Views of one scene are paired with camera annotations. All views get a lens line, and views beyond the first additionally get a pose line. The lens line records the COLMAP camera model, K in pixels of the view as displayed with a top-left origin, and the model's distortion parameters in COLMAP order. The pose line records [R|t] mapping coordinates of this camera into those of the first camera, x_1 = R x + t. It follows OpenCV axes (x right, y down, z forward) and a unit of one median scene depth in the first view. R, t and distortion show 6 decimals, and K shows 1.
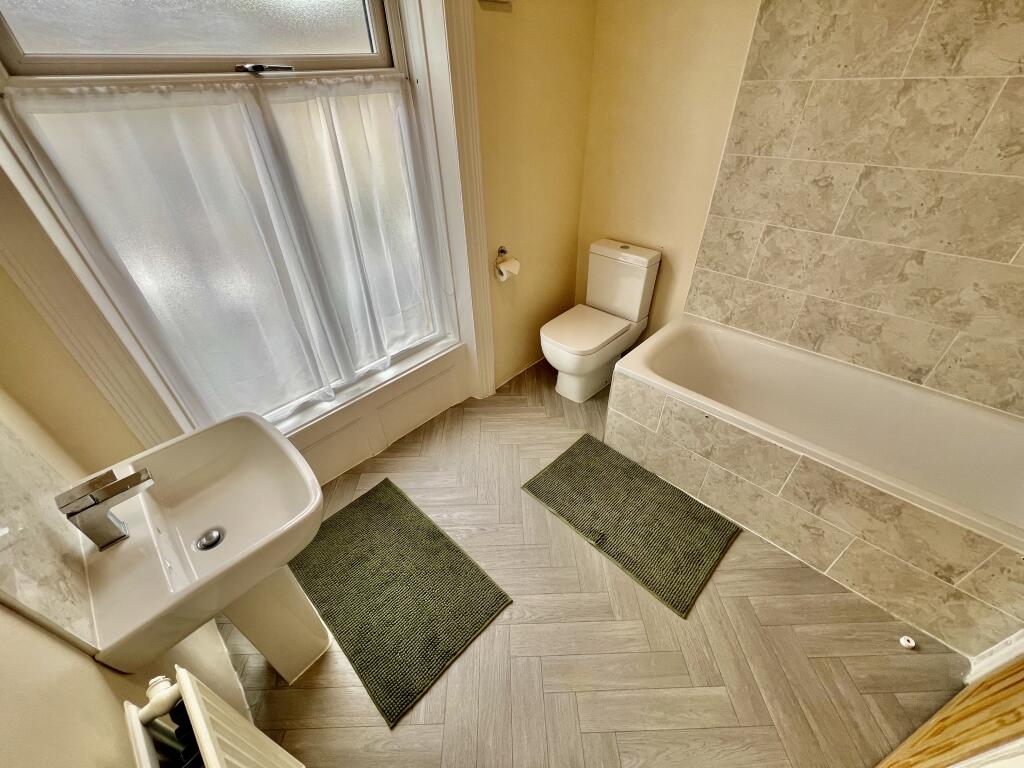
lens RADIAL K [[410.7, 0, 507.5], [0, 410.7, 383.4], [0, 0, 1]] dist [0.000604, -0.000442]
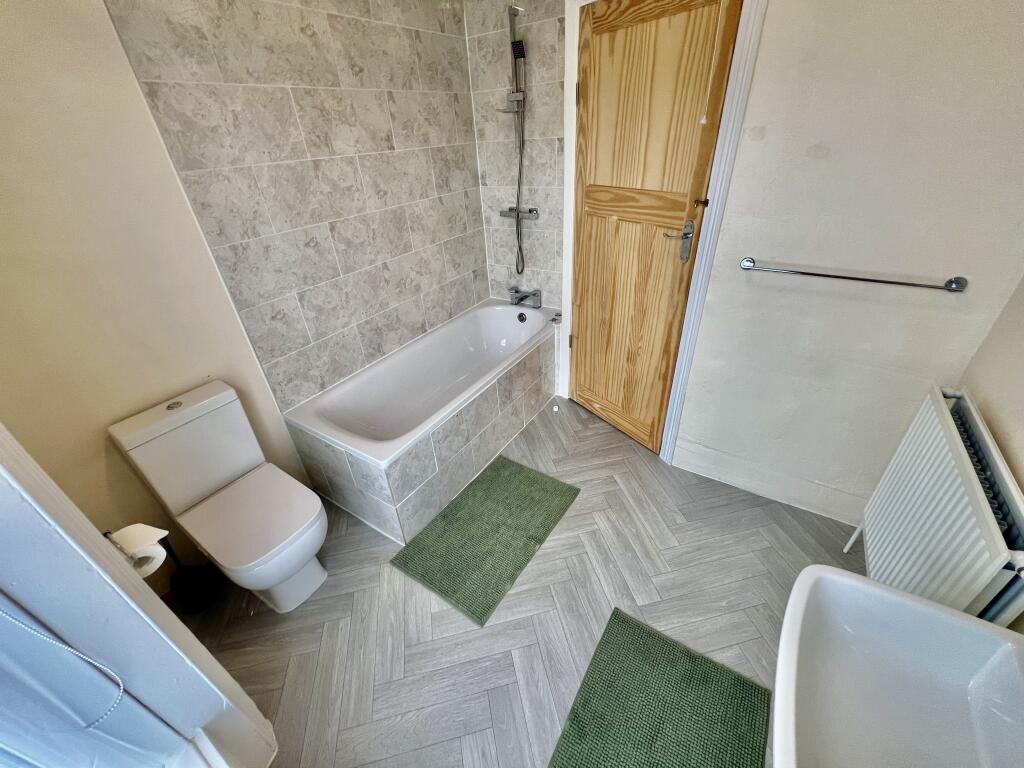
lens RADIAL K [[410.7, 0, 509.4], [0, 410.7, 383.7], [0, 0, 1]] dist [0.000604, -0.000442]
pose [[-0.194154, -0.481695, 0.854561, -0.492031], [0.636569, 0.600947, 0.483366, -0.432408], [-0.746380, 0.637835, 0.189956, 0.584879]]
